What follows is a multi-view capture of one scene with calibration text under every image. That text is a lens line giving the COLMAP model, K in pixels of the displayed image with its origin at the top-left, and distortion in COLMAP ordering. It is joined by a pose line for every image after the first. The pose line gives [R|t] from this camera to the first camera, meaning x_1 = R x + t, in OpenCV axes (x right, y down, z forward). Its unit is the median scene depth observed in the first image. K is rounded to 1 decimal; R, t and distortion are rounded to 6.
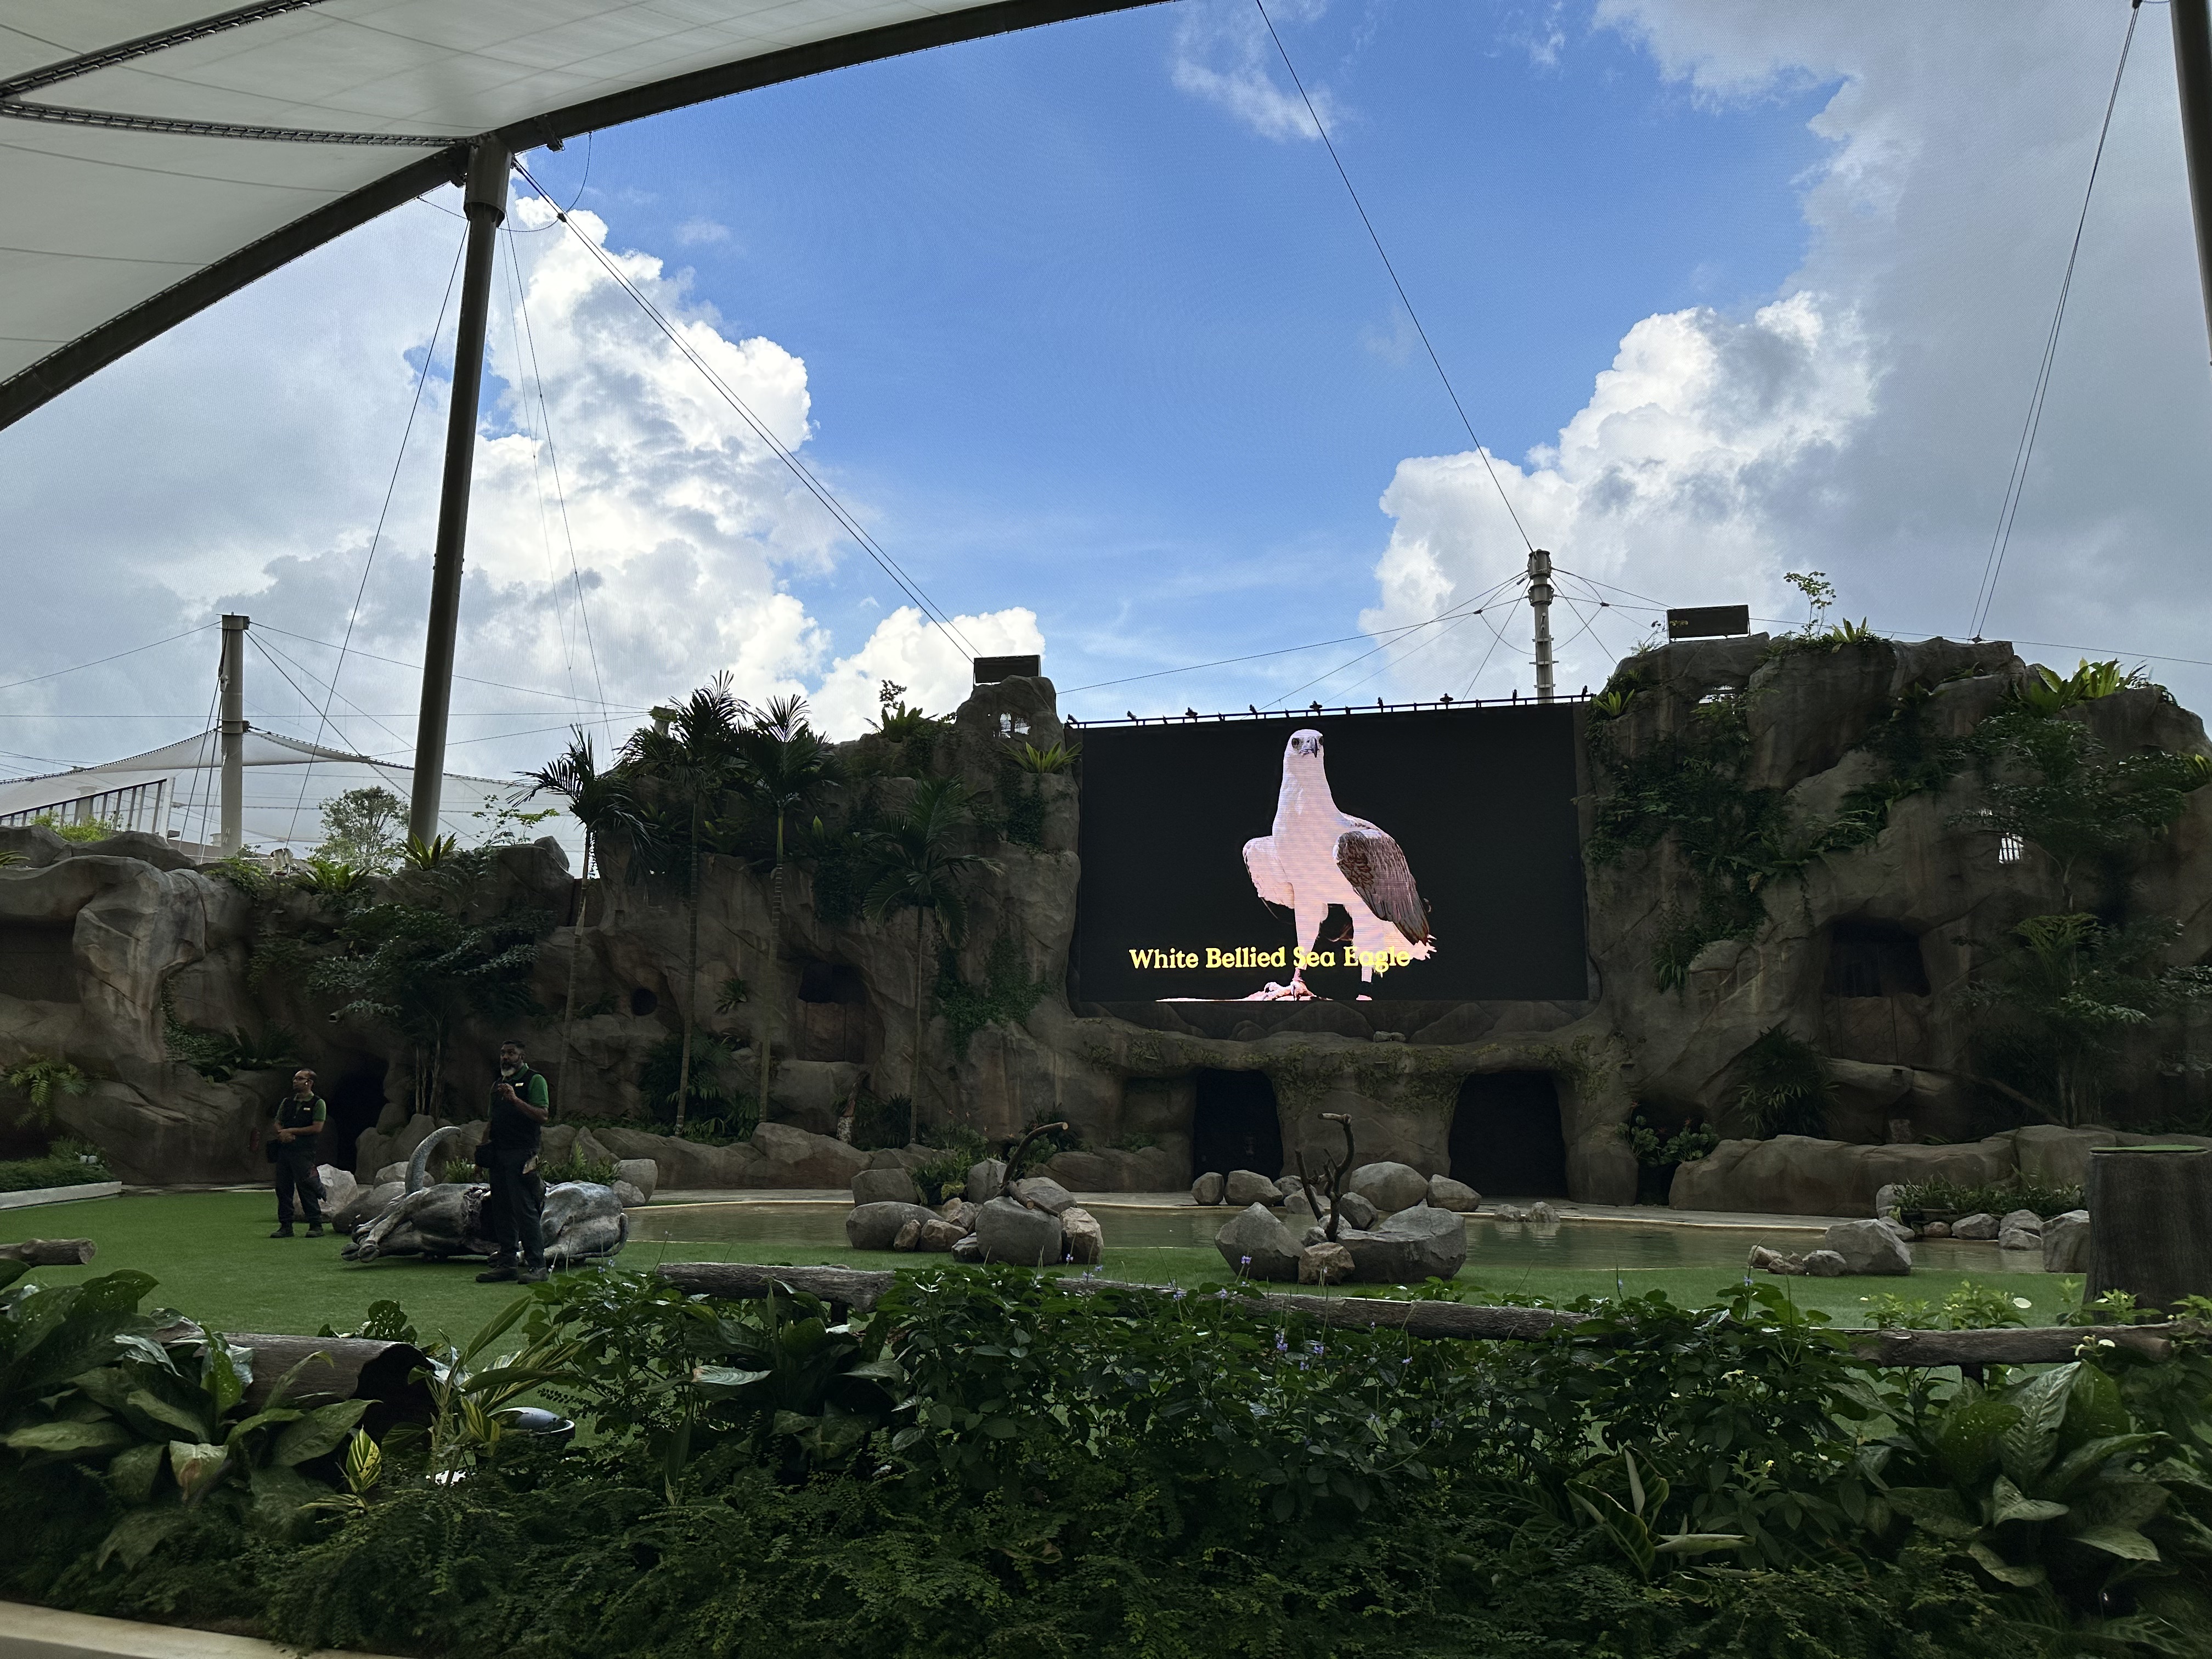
lens RADIAL K [[1532.5, 0, 1113.5], [0, 1532.5, 821.1], [0, 0, 1]] dist [0.132539, -0.215837]
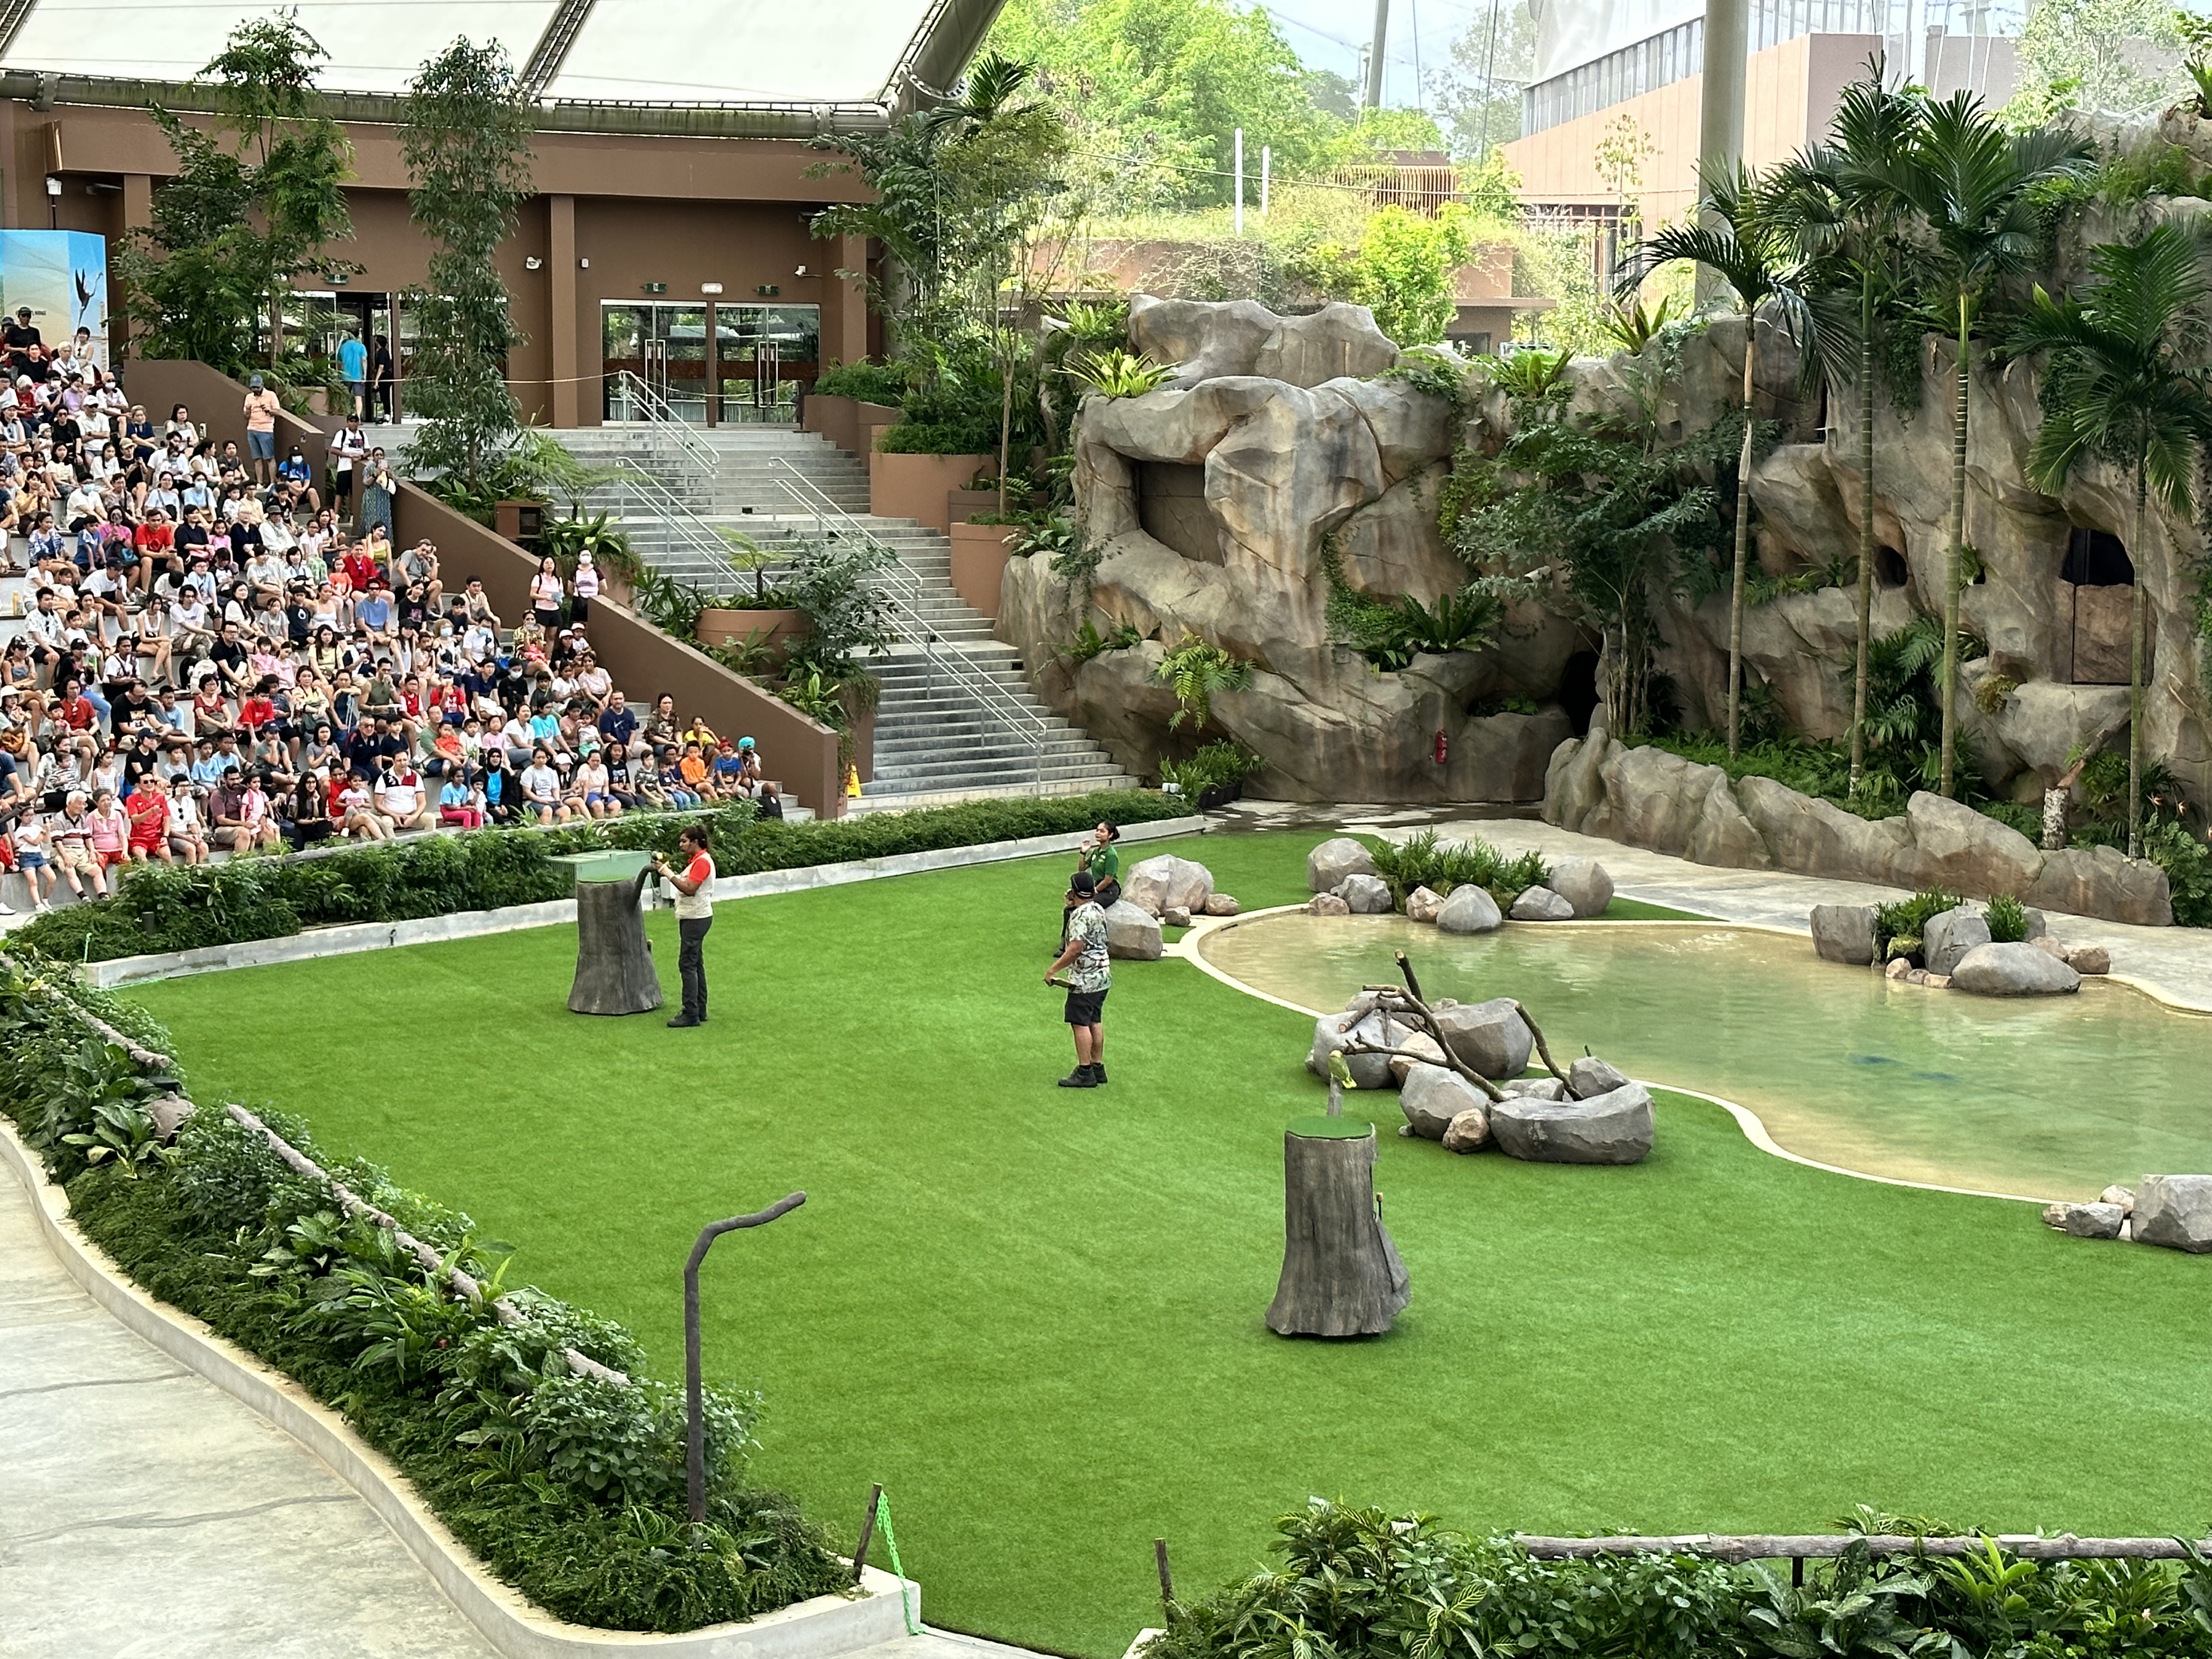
lens RADIAL K [[3740.2, 0, 1108.5], [0, 3740.2, 869.1], [0, 0, 1]] dist [0.130678, -0.066890]
pose [[0.643036, 0.088372, -0.760720, 0.720487], [0.140827, 0.962737, 0.230881, -0.176445], [0.752777, -0.255594, 0.606629, -0.208540]]
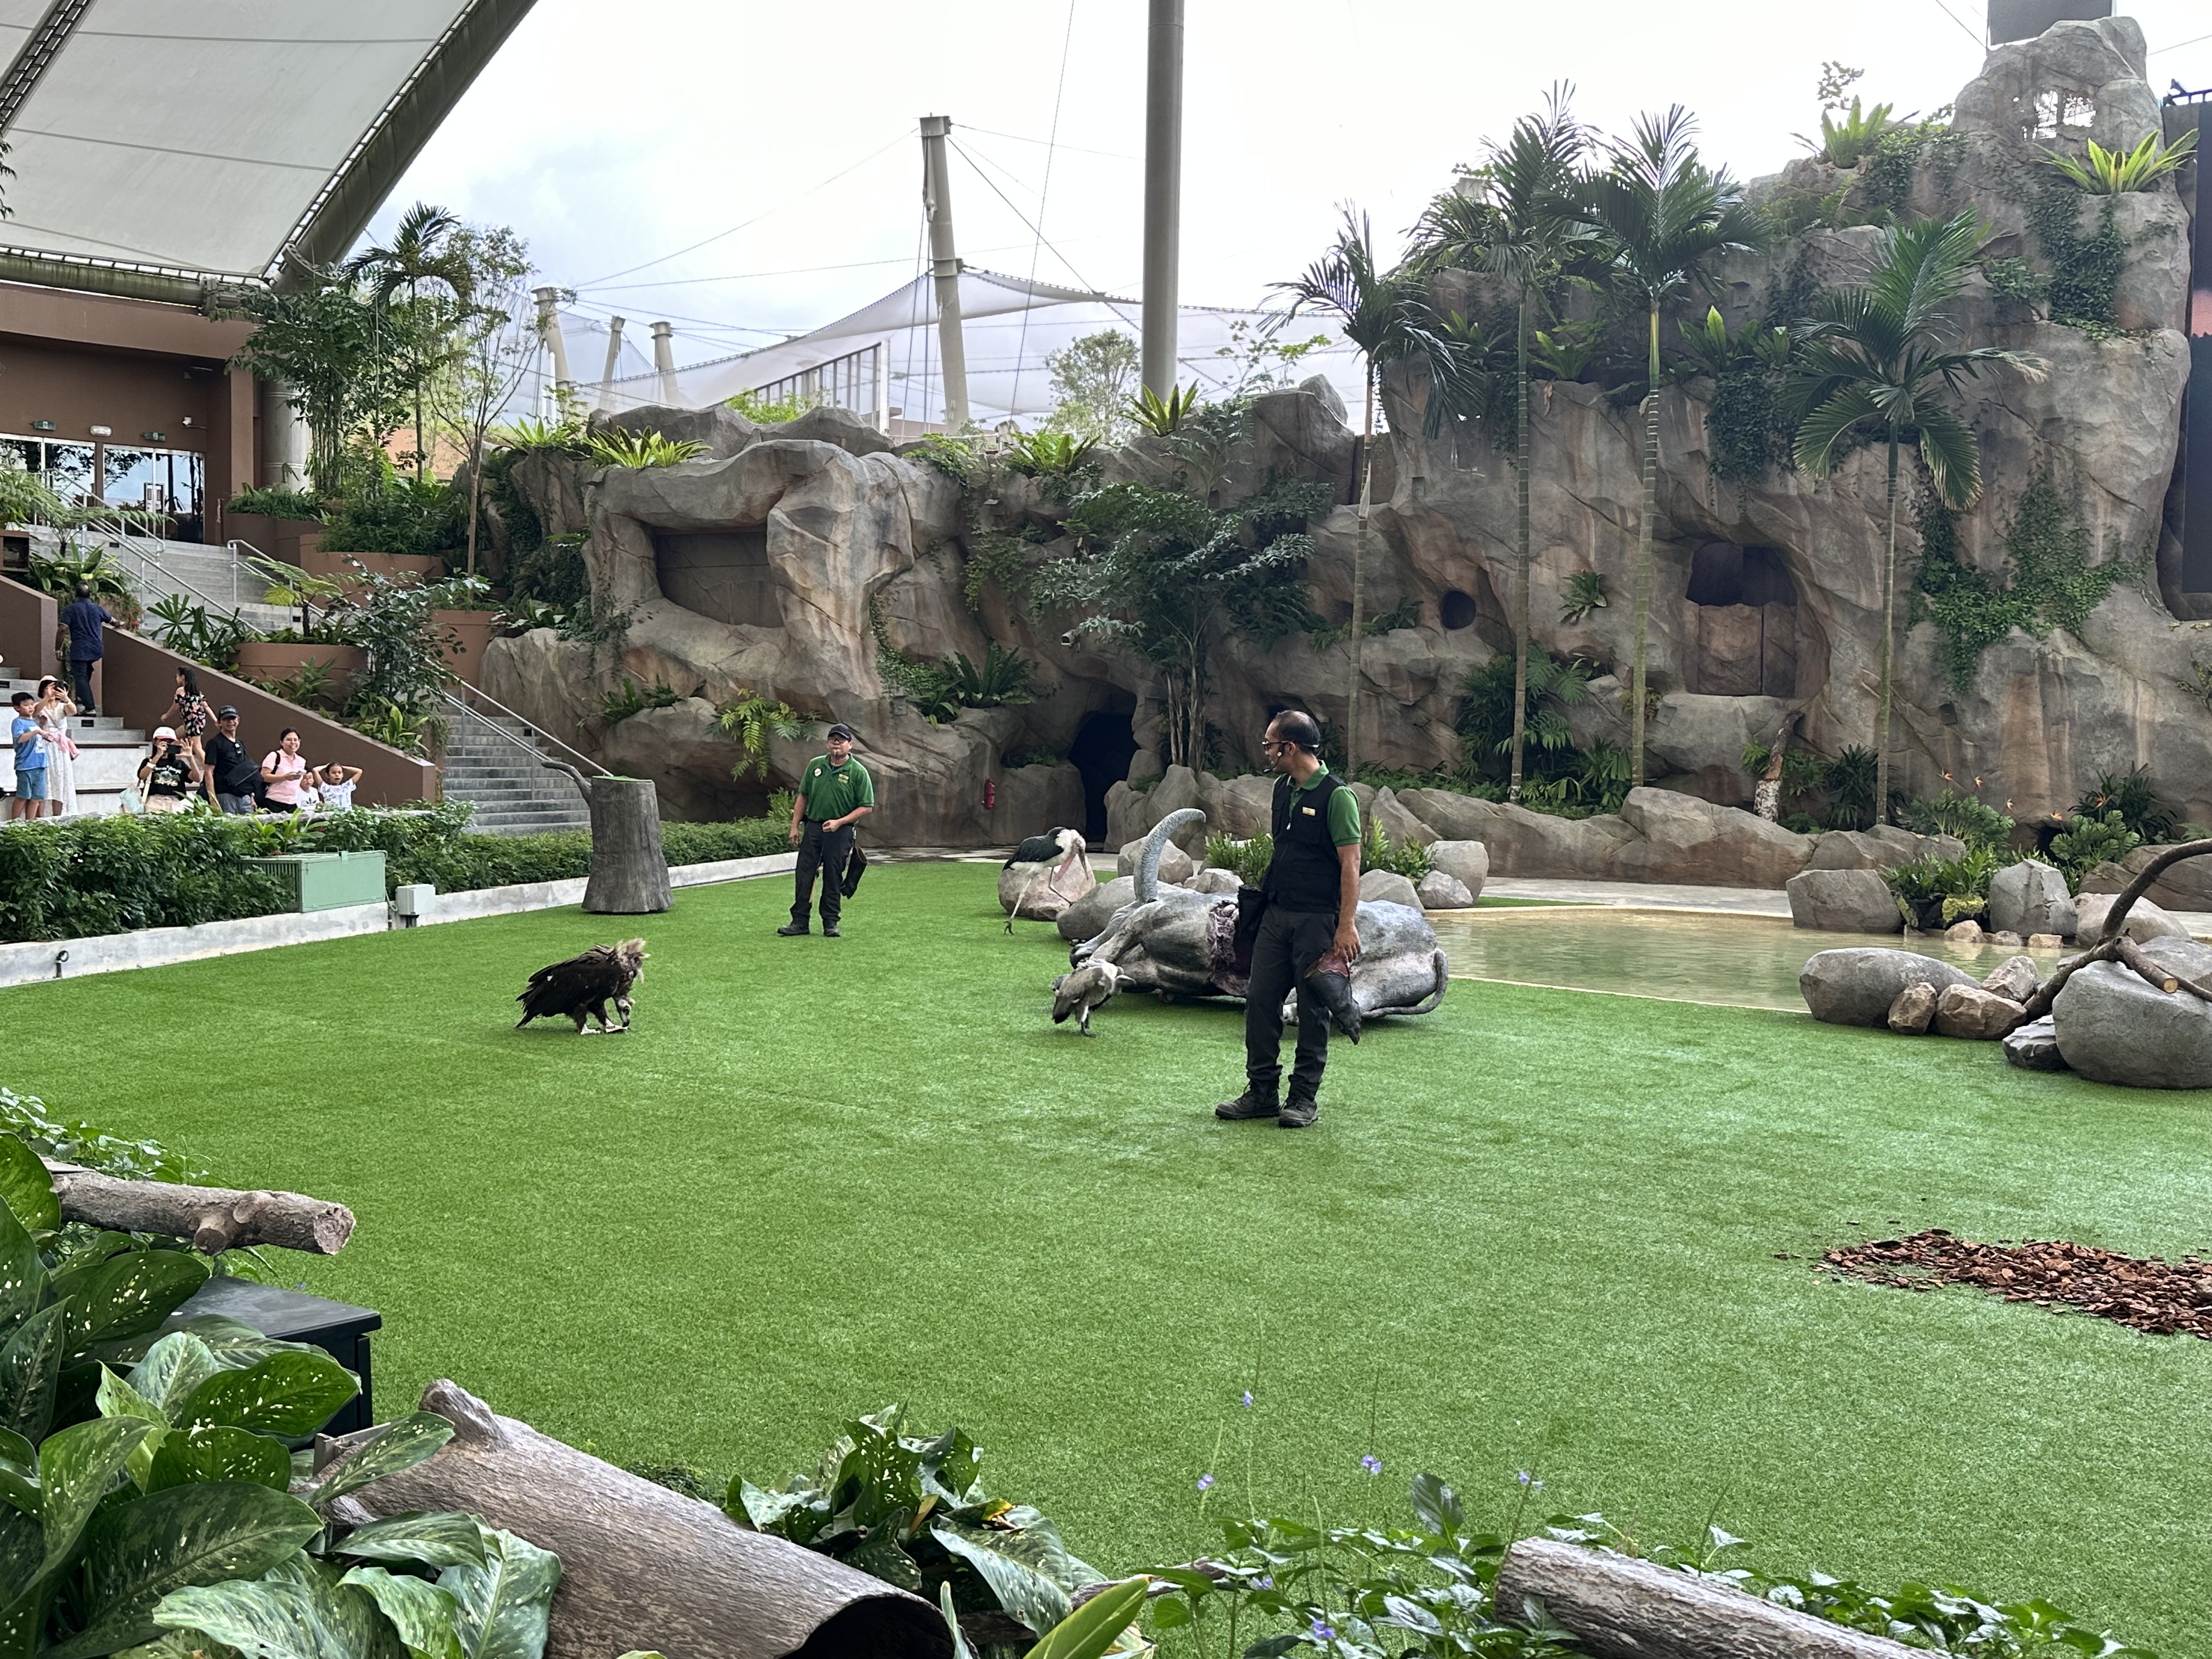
lens RADIAL K [[2132.3, 0, 1095.3], [0, 2132.3, 821.7], [0, 0, 1]] dist [0.190108, -0.409623]
pose [[0.895831, 0.020465, -0.443922, -0.023019], [0.076556, 0.976898, 0.199525, 0.006138], [0.437750, -0.212725, 0.873569, 0.080913]]
